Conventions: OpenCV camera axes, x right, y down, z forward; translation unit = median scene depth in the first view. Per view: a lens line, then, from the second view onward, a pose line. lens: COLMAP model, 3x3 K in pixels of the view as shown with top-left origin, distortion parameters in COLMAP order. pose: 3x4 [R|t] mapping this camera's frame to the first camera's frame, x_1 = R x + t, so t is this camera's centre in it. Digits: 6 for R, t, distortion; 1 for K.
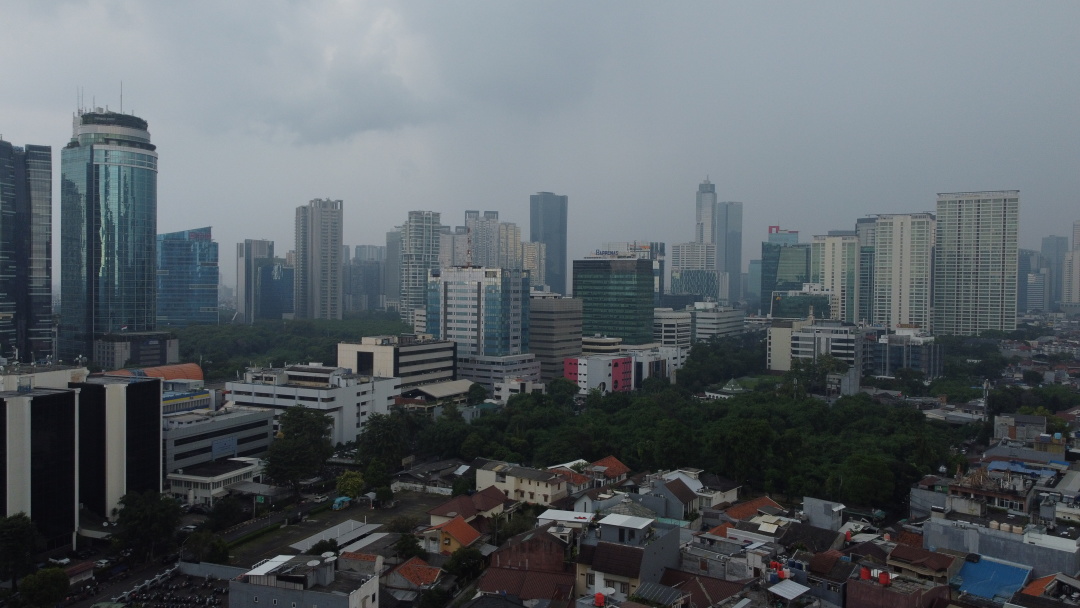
lens RADIAL K [[824.4, 0, 540.0], [0, 824.4, 304.0], [0, 0, 1]] dist [-0.000225, -0.003766]
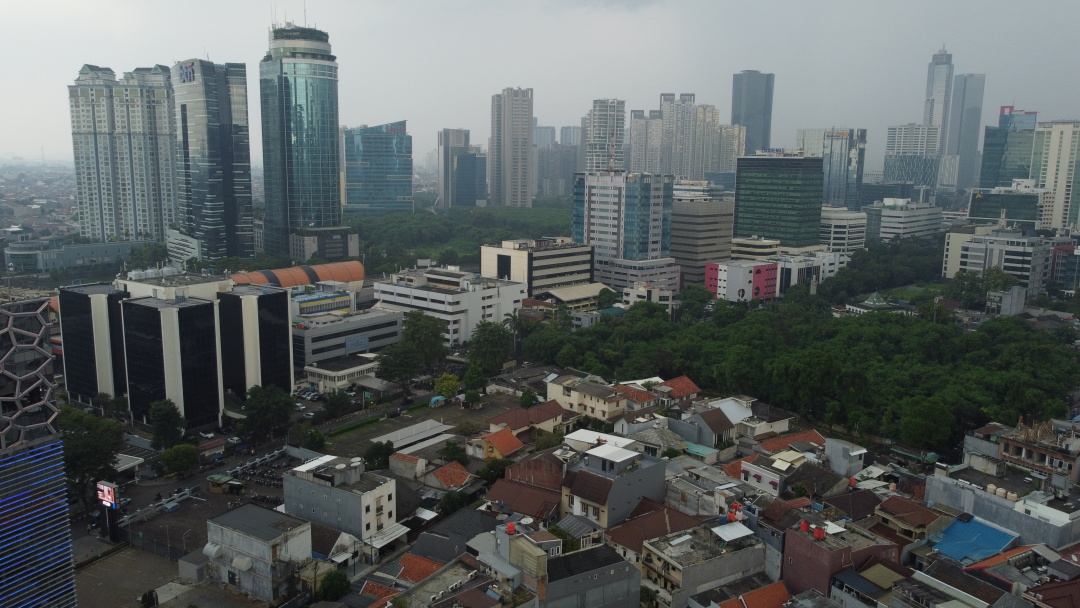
lens RADIAL K [[824.4, 0, 540.0], [0, 824.4, 304.0], [0, 0, 1]] dist [-0.000225, -0.003766]
pose [[0.965333, 0.047440, -0.256672, 0.141858], [-0.008543, 0.988560, 0.150585, -0.051912], [0.260880, -0.143172, 0.954695, -0.033530]]
